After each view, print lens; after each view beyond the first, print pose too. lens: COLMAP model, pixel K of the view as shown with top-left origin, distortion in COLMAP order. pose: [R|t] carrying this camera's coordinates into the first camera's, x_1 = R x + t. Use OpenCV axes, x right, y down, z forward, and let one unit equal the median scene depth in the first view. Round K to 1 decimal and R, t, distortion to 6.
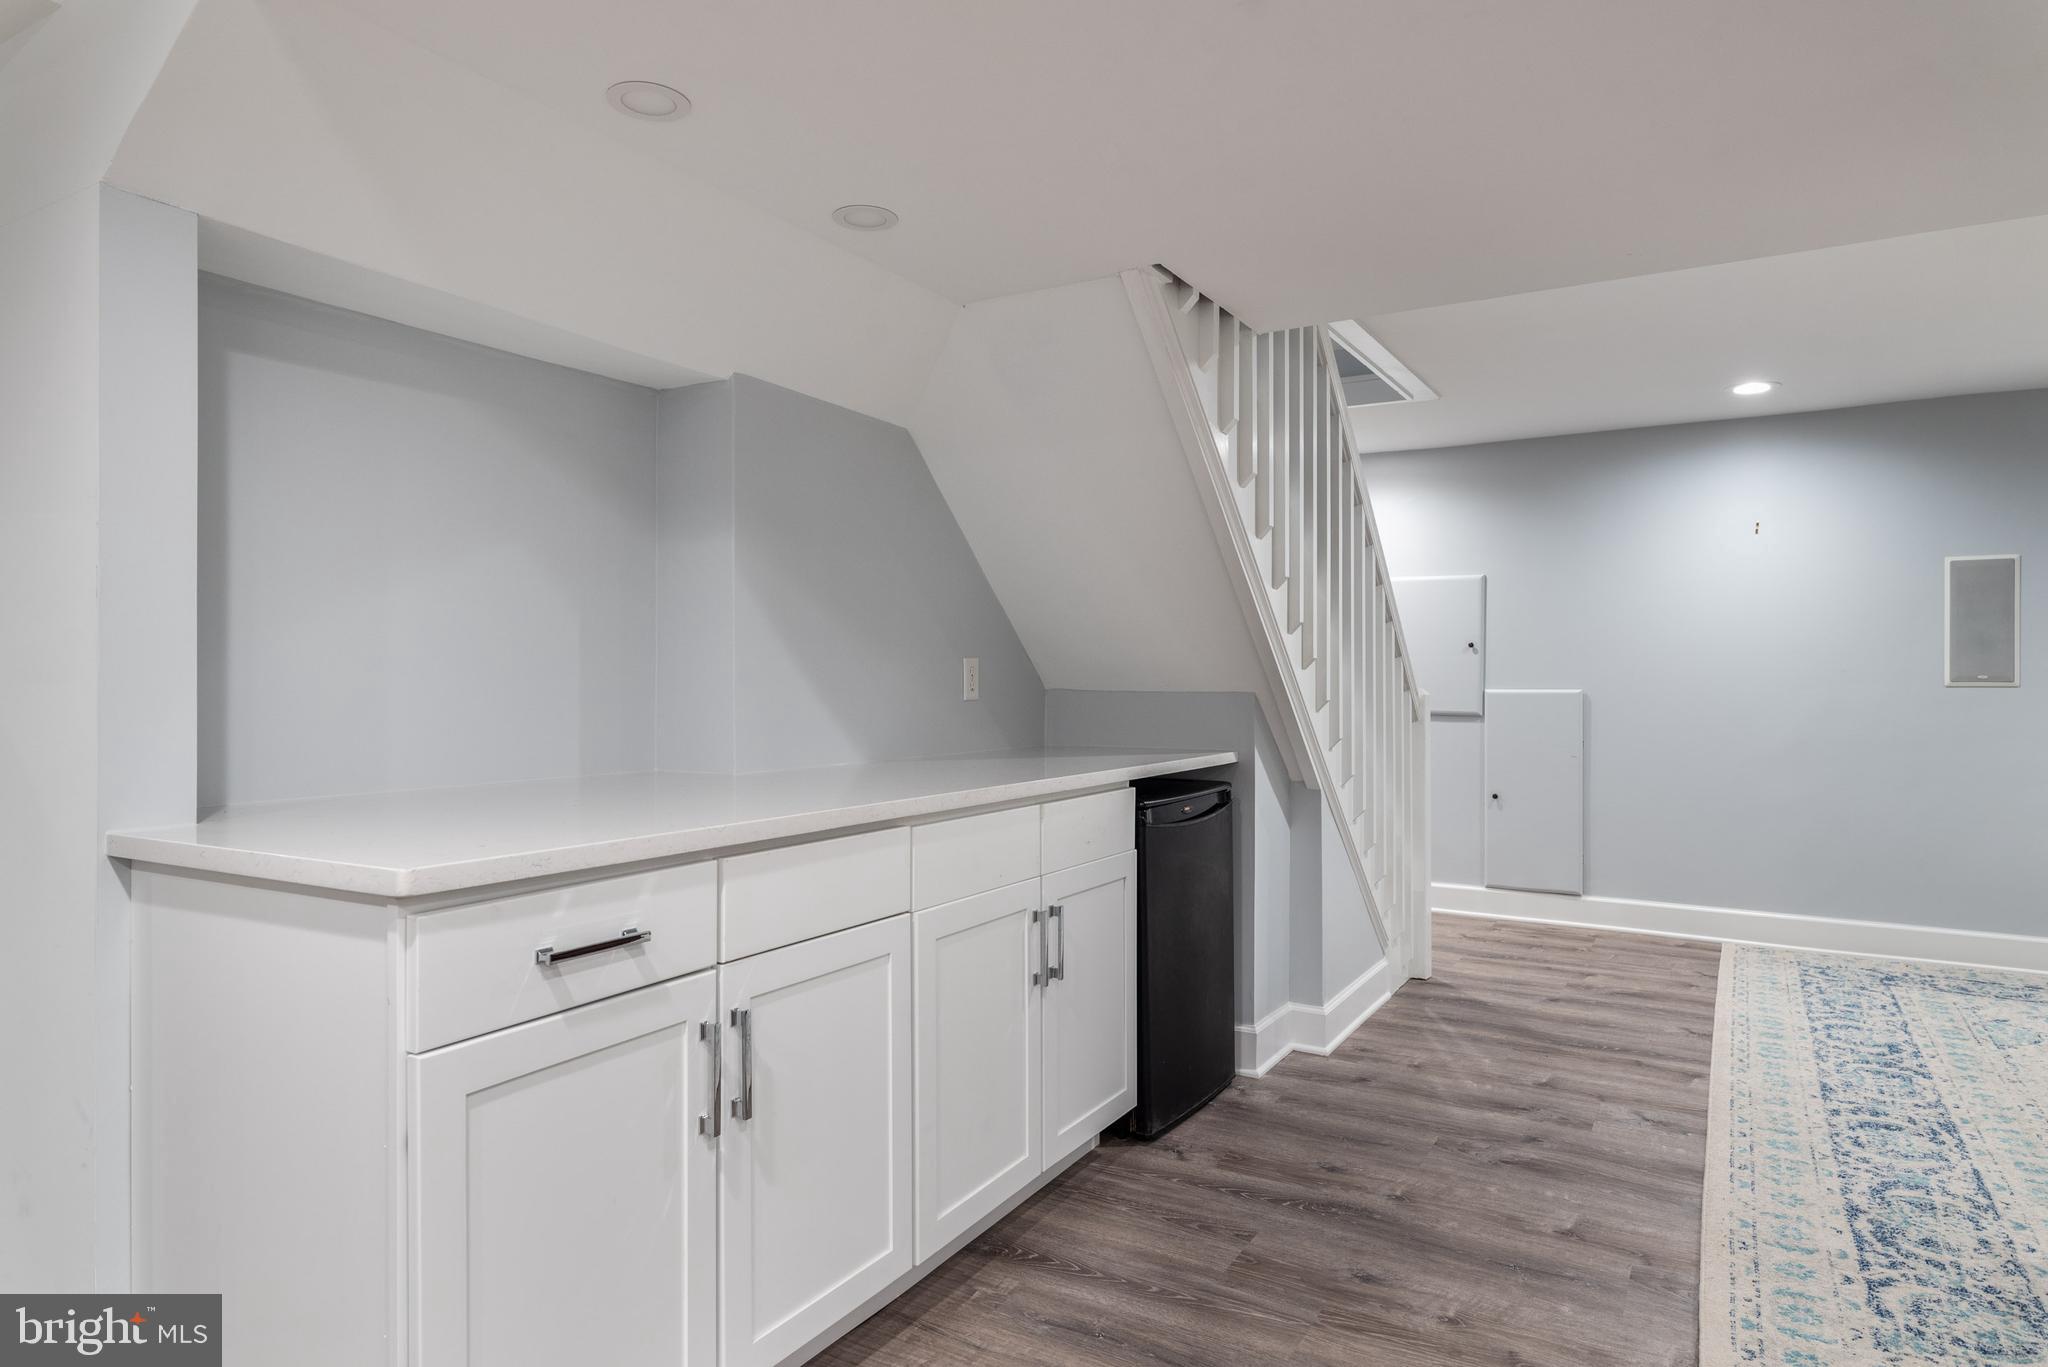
lens RADIAL K [[1192.7, 0, 1025.5], [0, 1192.7, 681.0], [0, 0, 1]] dist [0.000463, -0.001565]
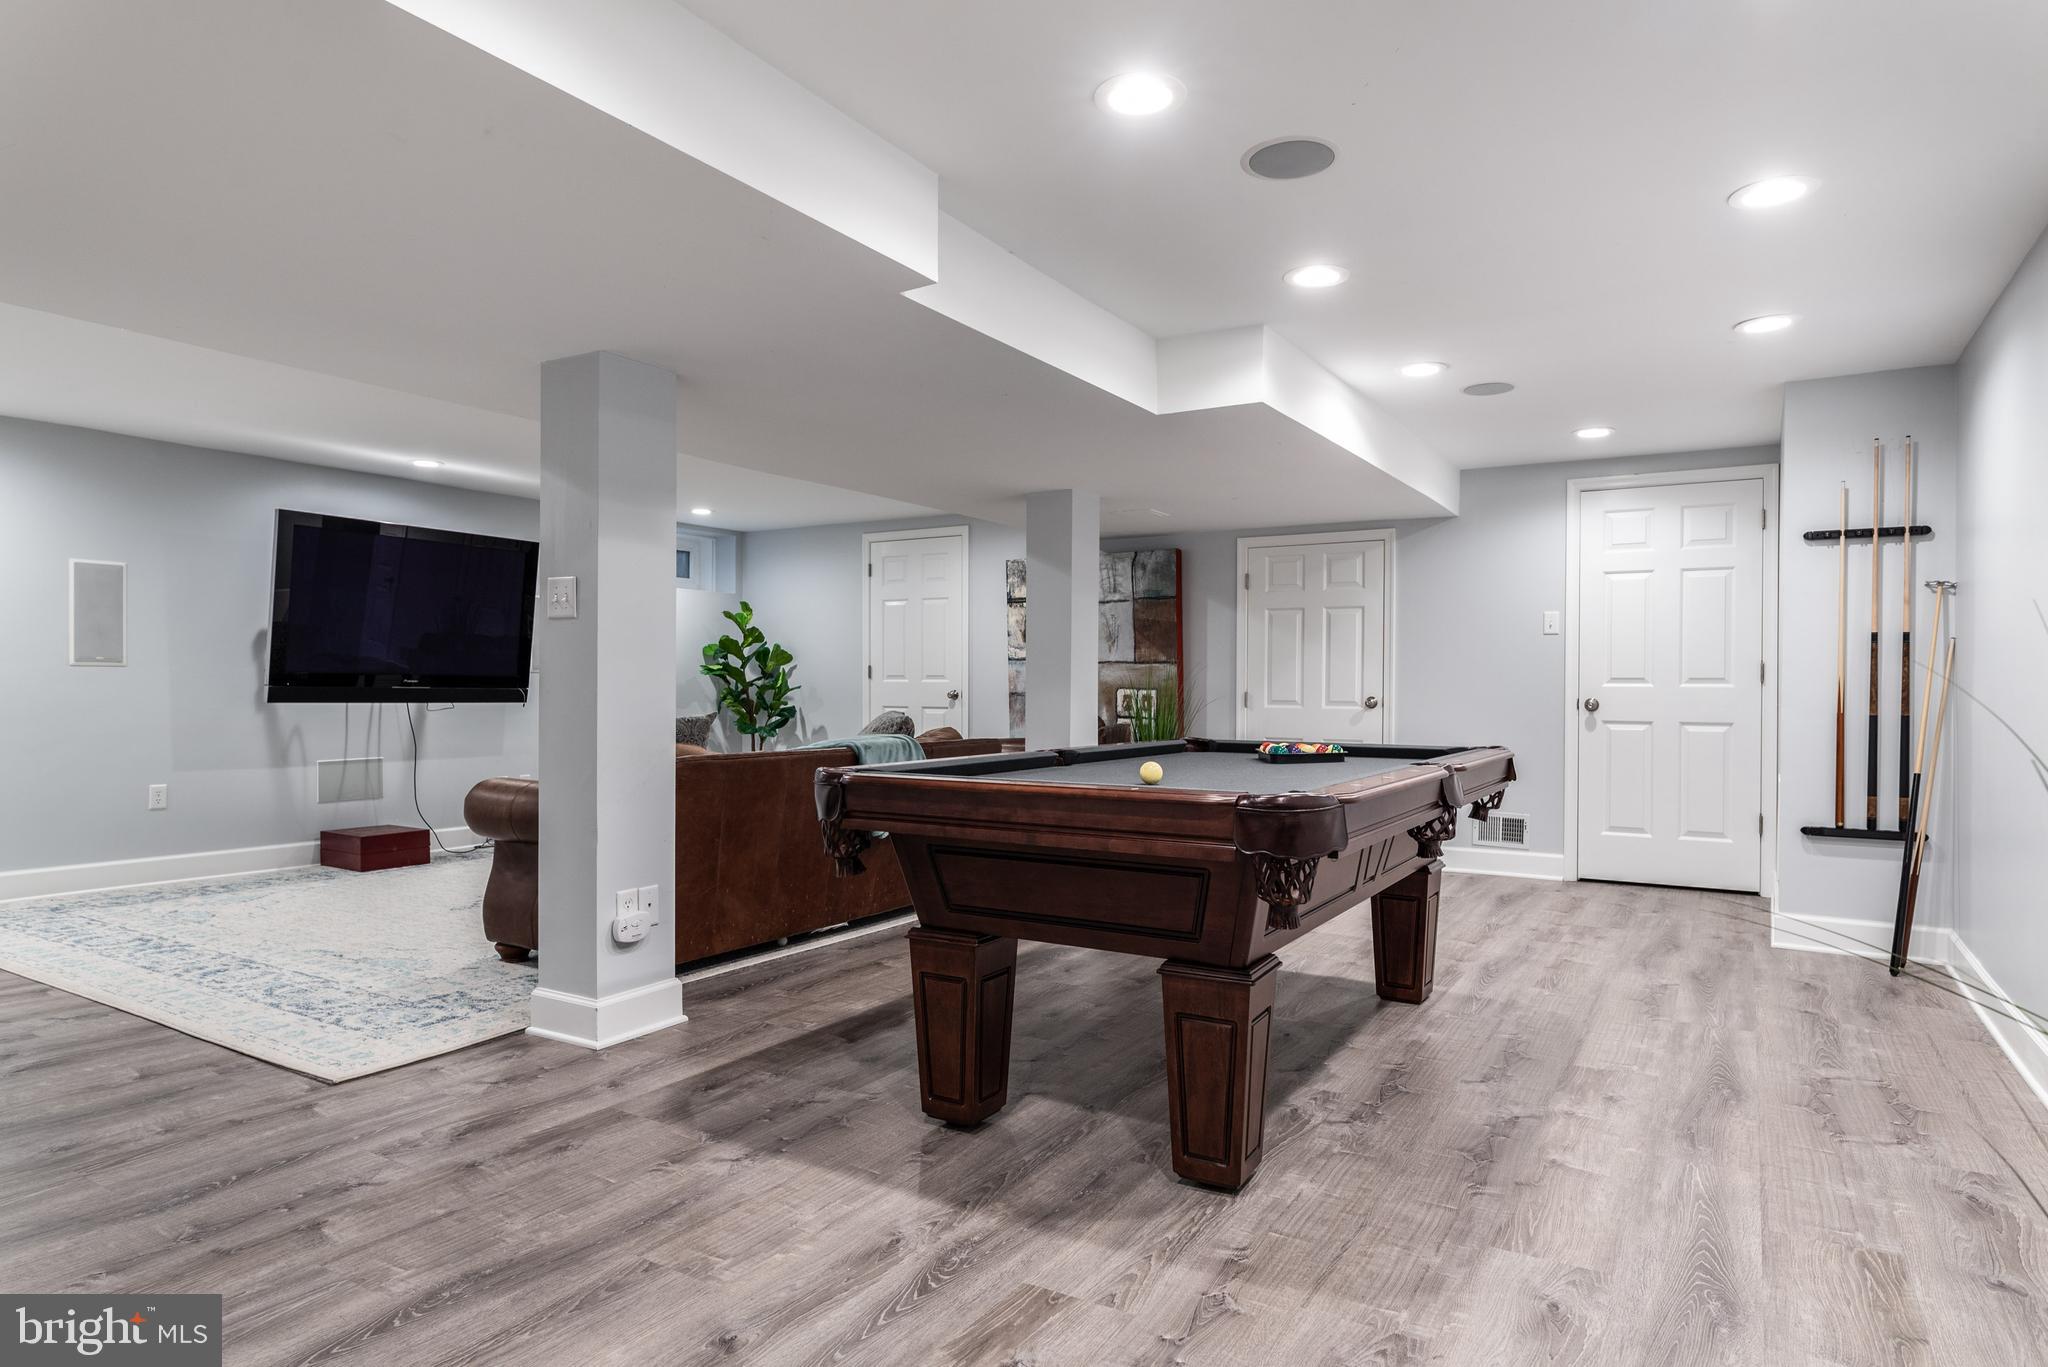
lens RADIAL K [[1192.7, 0, 1023.9], [0, 1192.7, 687.6], [0, 0, 1]] dist [0.000463, -0.001565]
pose [[0.010418, -0.001013, 0.999945, -0.875814], [-0.008540, 0.999963, 0.001102, 0.035583], [-0.999909, -0.008551, 0.010409, 0.043023]]
